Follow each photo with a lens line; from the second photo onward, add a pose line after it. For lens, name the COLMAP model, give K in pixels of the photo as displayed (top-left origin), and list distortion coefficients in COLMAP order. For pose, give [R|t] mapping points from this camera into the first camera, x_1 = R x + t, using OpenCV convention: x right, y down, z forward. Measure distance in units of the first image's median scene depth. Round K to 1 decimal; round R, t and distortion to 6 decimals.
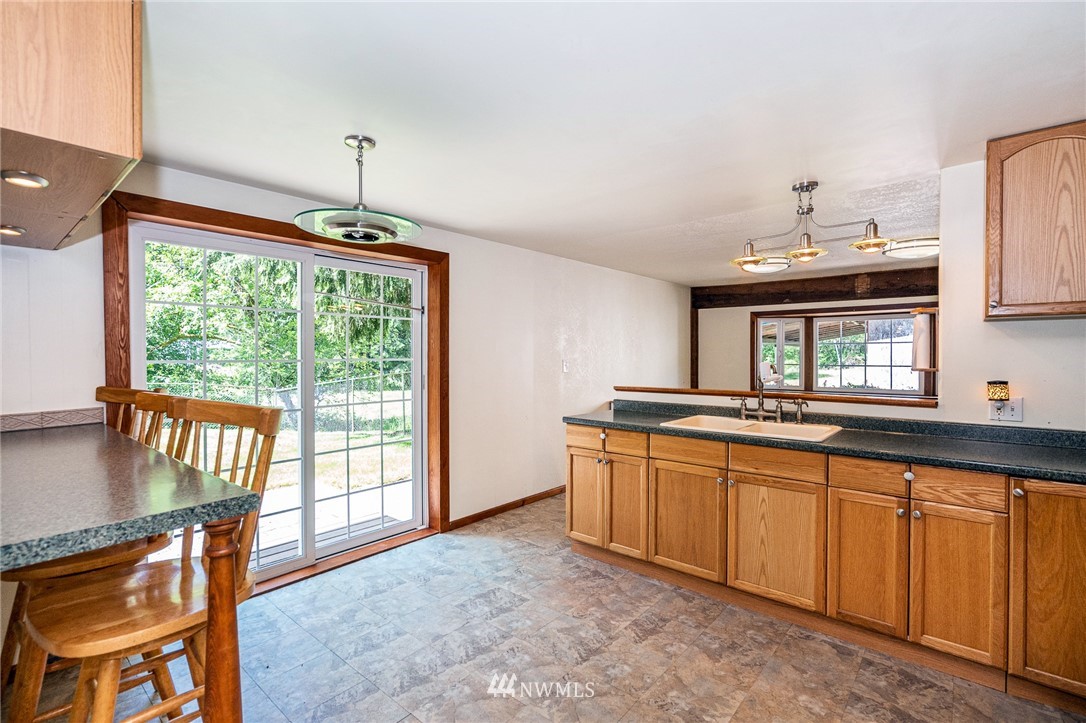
lens RADIAL K [[486.8, 0, 550.0], [0, 486.8, 354.9], [0, 0, 1]] dist [-0.000635, 0.001162]
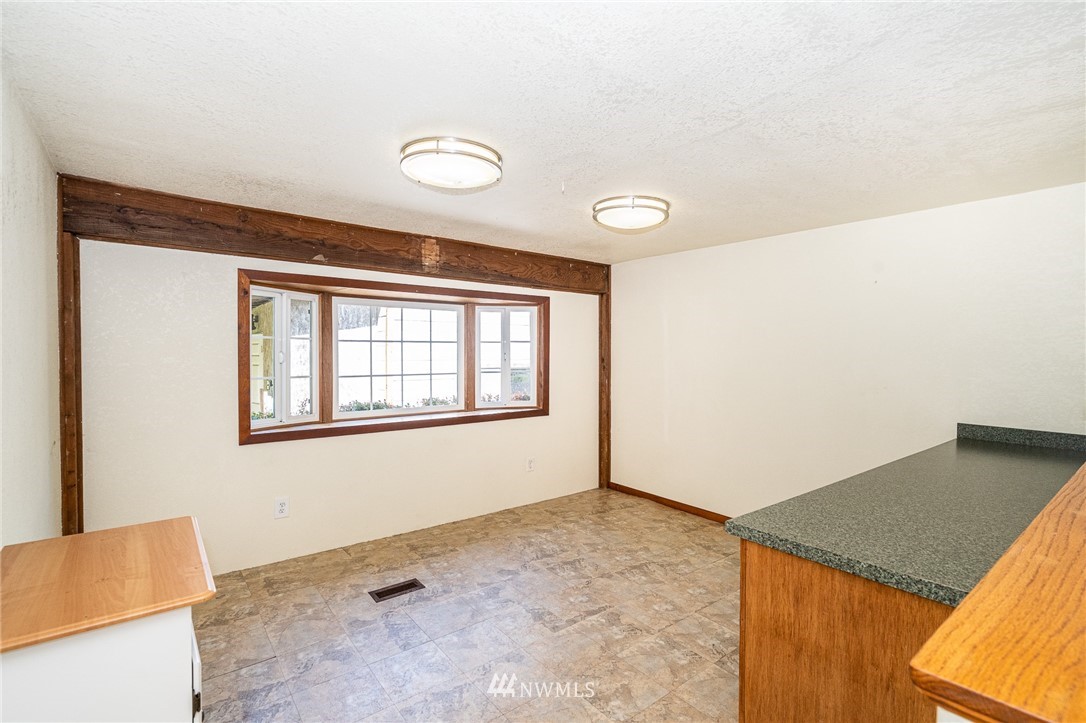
lens RADIAL K [[503.0, 0, 543.0], [0, 503.0, 361.5], [0, 0, 1]] dist [-0.001225, -0.000187]
pose [[0.199539, -0.003793, 0.979883, -0.007892], [0.010075, 0.999948, 0.001819, 0.006923], [-0.979838, 0.009509, 0.199567, 1.384177]]
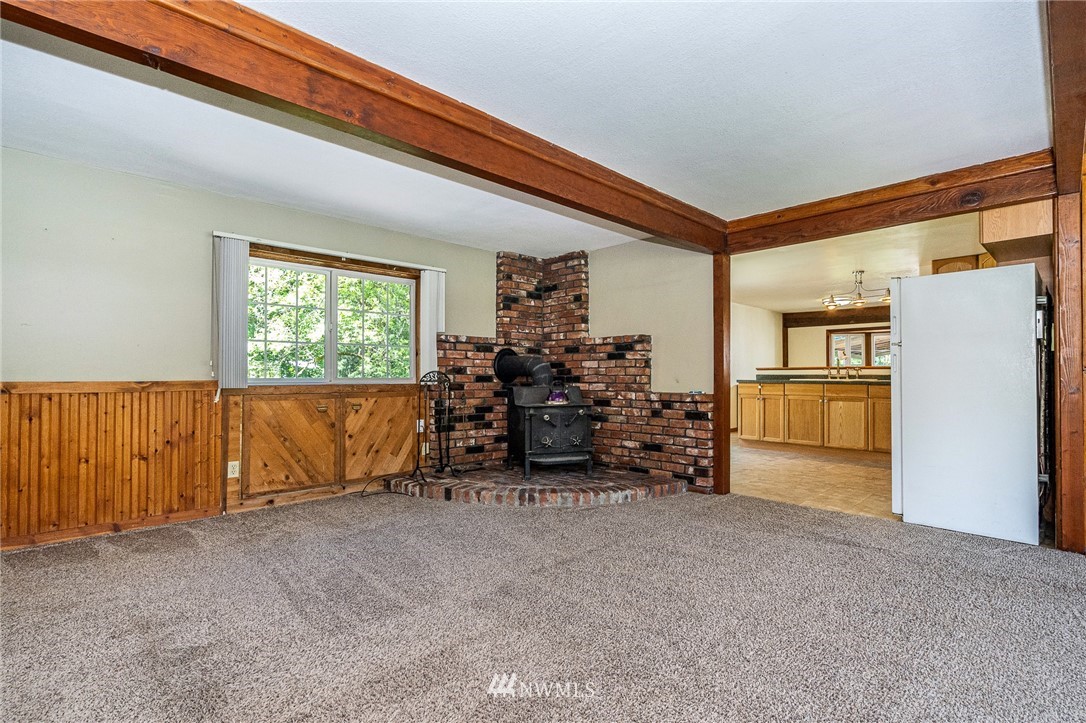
lens RADIAL K [[503.0, 0, 543.0], [0, 503.0, 361.5], [0, 0, 1]] dist [-0.001225, -0.000187]
pose [[0.994688, 0.004061, -0.102858, -0.650942], [-0.007286, 0.999493, -0.030998, 0.140268], [0.102680, 0.031583, 0.994213, -1.373553]]
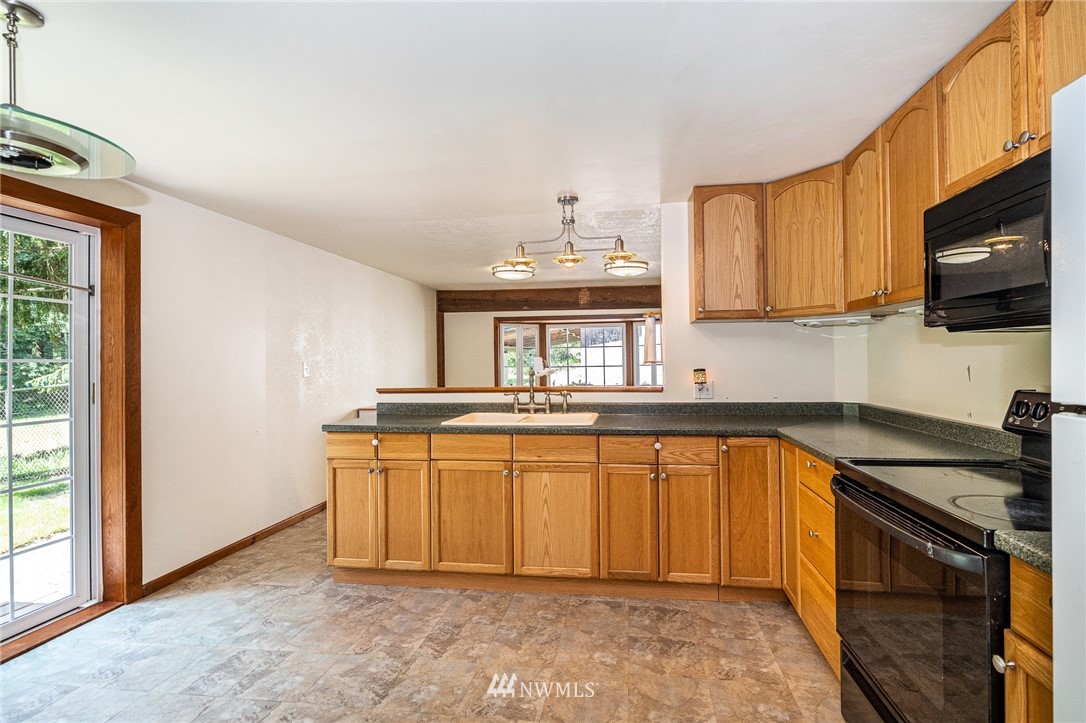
lens RADIAL K [[493.9, 0, 556.9], [0, 493.9, 354.8], [0, 0, 1]] dist [-0.001826, 0.001197]
pose [[0.843767, -0.000855, 0.536709, -0.104955], [0.011268, 0.999807, -0.016123, 0.026778], [-0.536592, 0.019652, 0.843613, 0.060518]]
